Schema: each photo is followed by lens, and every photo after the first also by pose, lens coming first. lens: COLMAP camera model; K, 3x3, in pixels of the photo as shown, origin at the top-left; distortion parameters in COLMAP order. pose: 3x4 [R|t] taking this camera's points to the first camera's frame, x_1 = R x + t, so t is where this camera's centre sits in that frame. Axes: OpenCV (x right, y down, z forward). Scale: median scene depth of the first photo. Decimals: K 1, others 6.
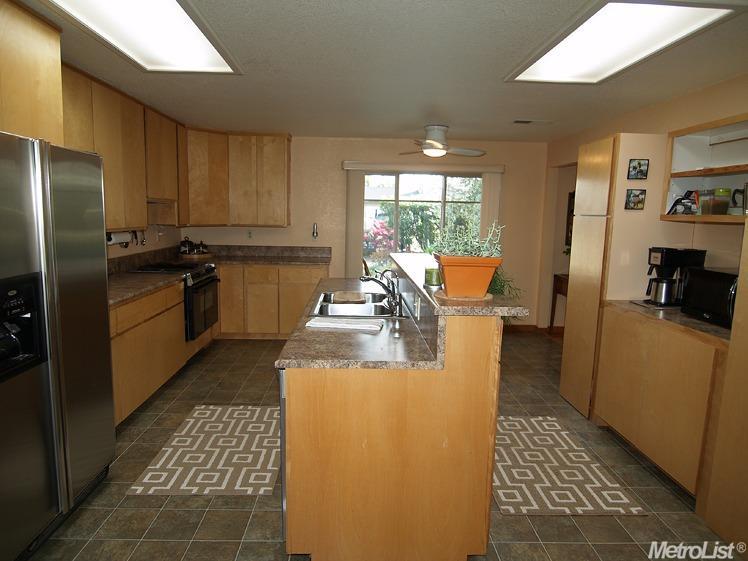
lens RADIAL K [[474.9, 0, 372.5], [0, 474.9, 279.4], [0, 0, 1]] dist [-0.008249, -0.004848]
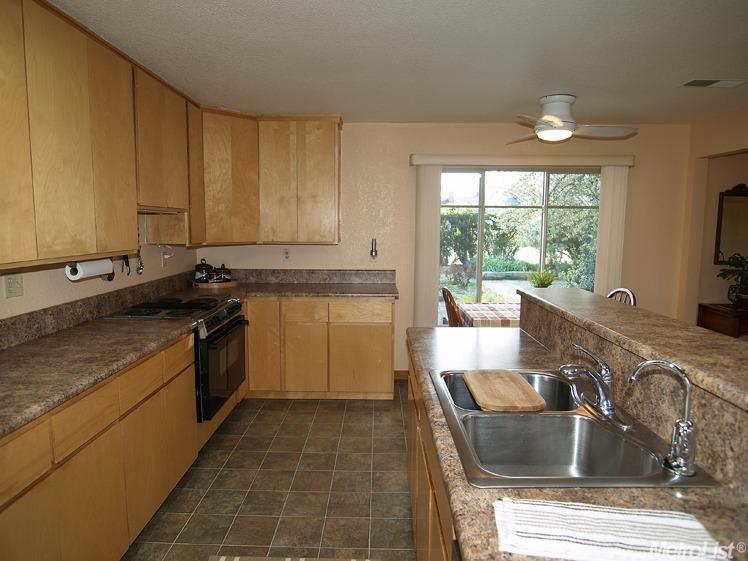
lens RADIAL K [[474.9, 0, 374.3], [0, 474.9, 280.2], [0, 0, 1]] dist [-0.008249, -0.004848]
pose [[0.998872, -0.009286, -0.046563, -0.093680], [0.008354, 0.999762, -0.020167, -0.041106], [0.046739, 0.019756, 0.998712, 0.281931]]
